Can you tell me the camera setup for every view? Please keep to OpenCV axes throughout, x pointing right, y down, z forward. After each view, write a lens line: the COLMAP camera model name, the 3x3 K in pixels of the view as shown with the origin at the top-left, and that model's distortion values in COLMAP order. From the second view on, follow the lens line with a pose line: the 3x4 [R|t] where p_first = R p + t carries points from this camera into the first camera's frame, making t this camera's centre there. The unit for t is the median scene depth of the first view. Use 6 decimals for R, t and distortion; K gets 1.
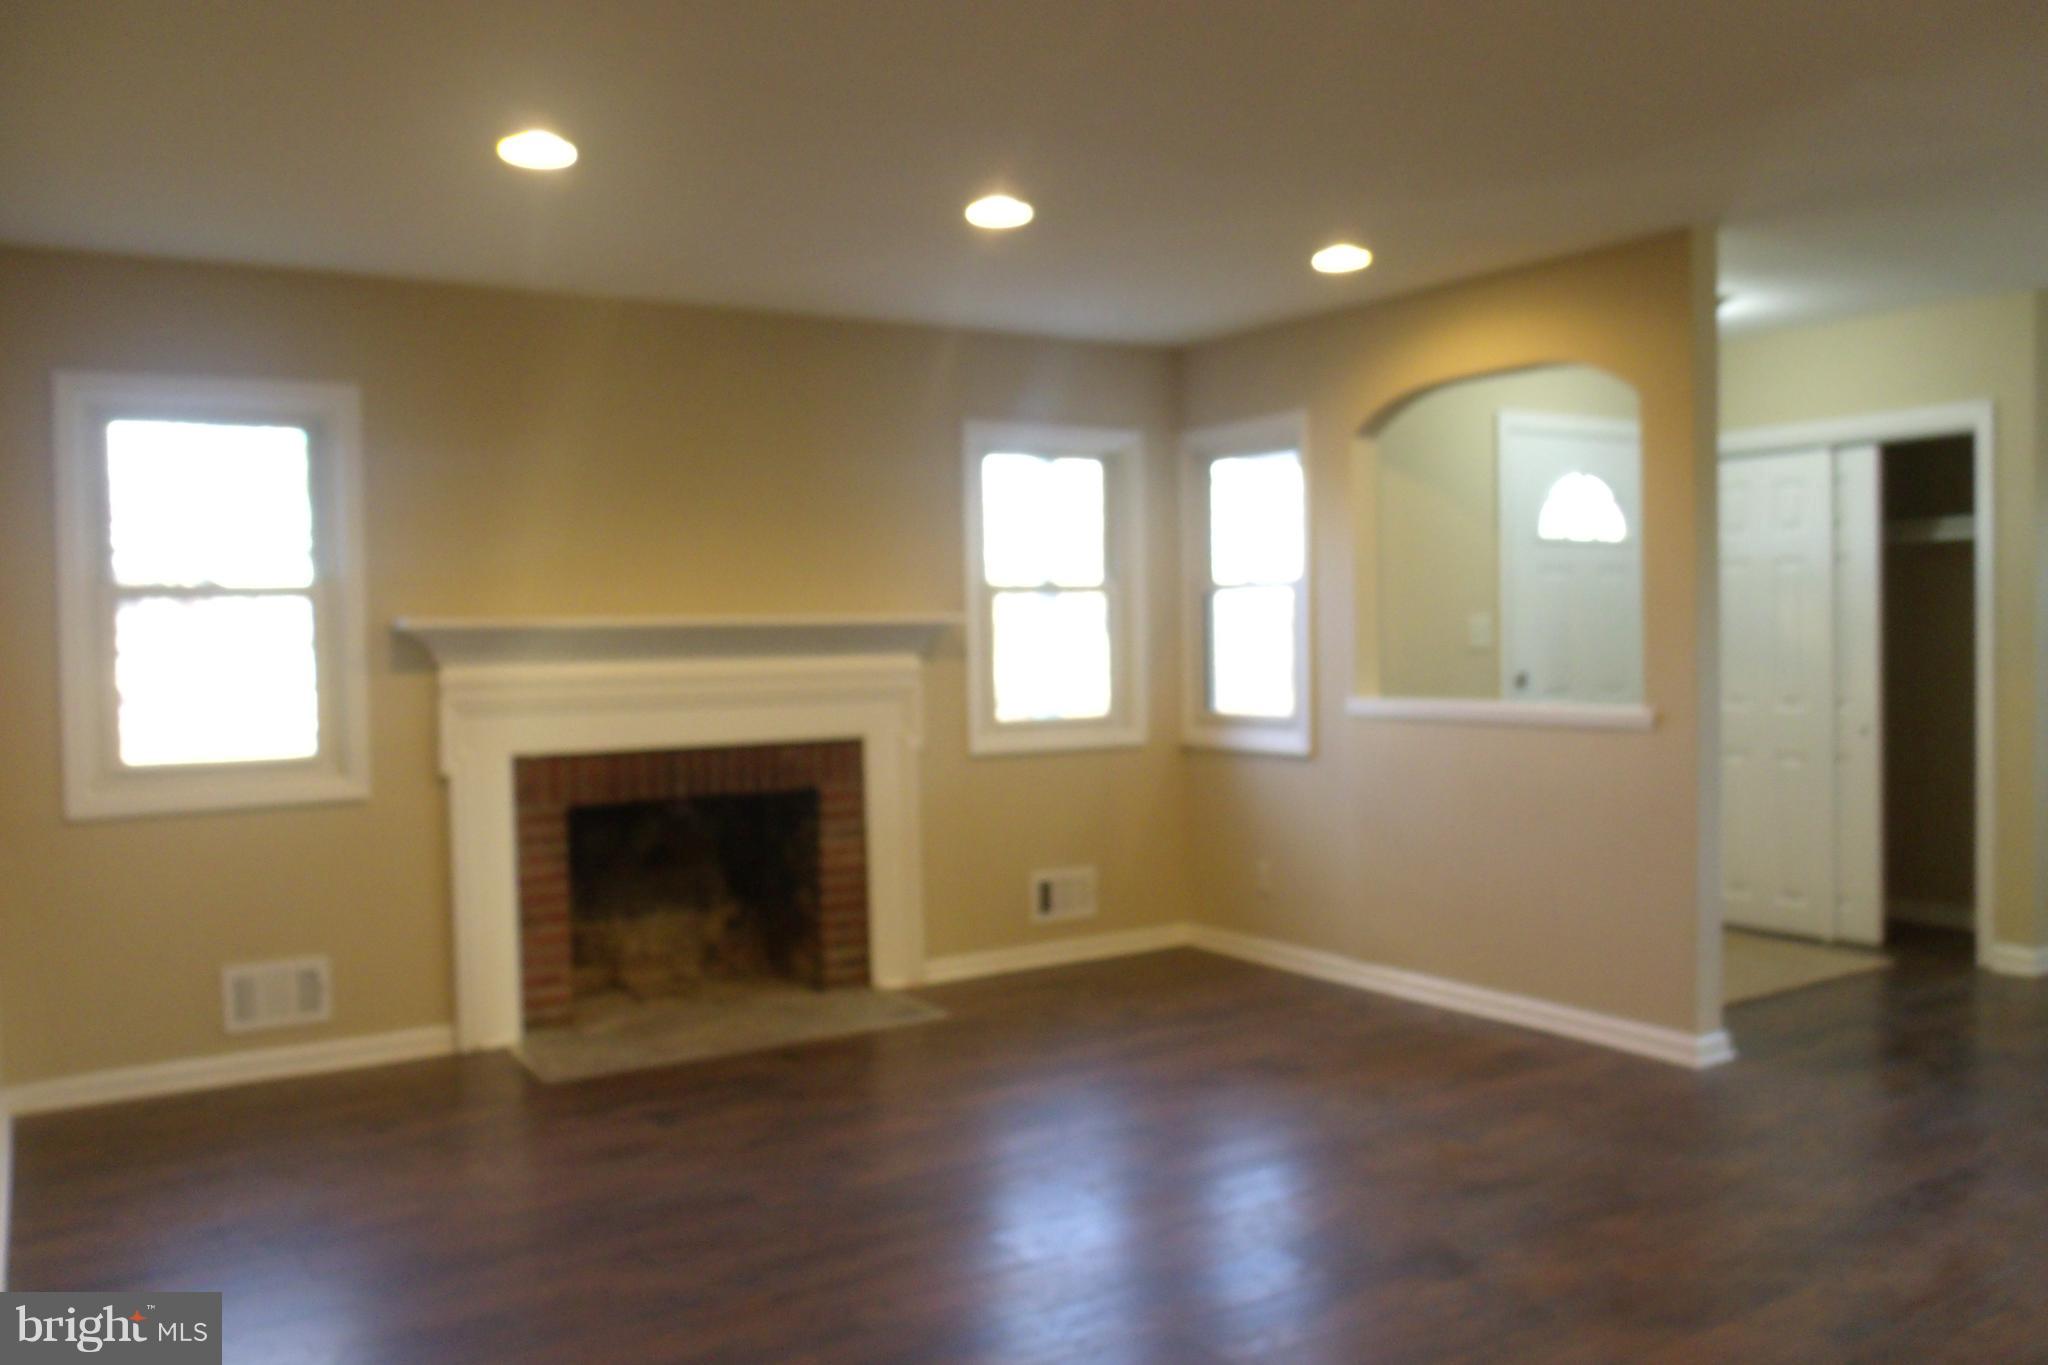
lens RADIAL K [[1626.3, 0, 1016.0], [0, 1626.3, 684.6], [0, 0, 1]] dist [-0.038988, 0.008752]
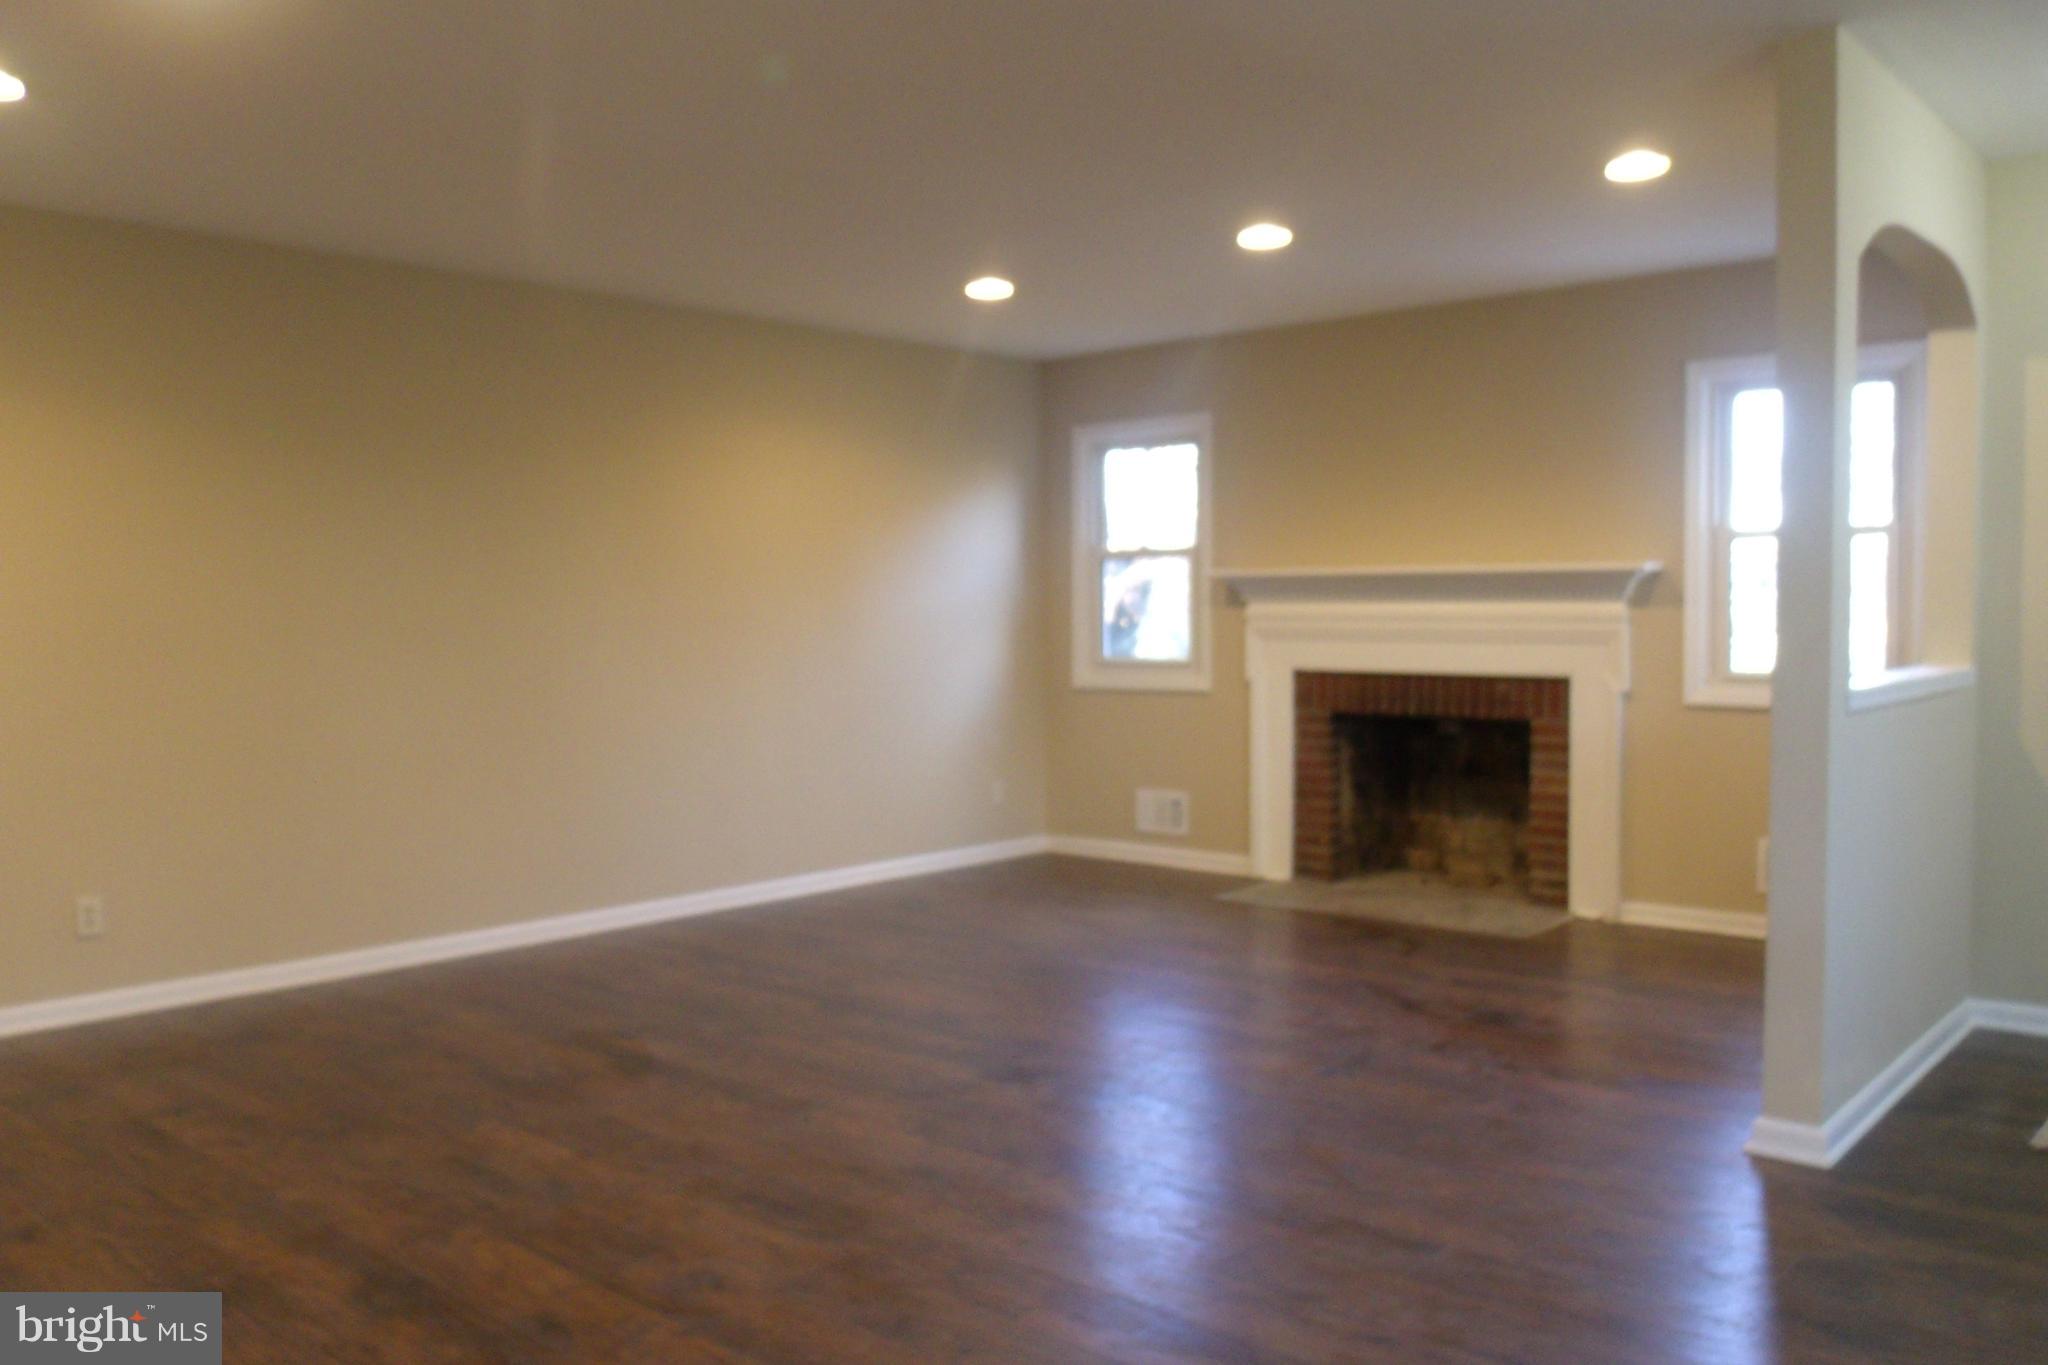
lens RADIAL K [[1626.3, 0, 1022.7], [0, 1626.3, 681.0], [0, 0, 1]] dist [-0.038988, 0.008752]
pose [[0.274409, 0.061539, -0.959642, 0.849672], [-0.026904, 0.998051, 0.056309, -0.015869], [0.961237, 0.010366, 0.275529, 0.369509]]
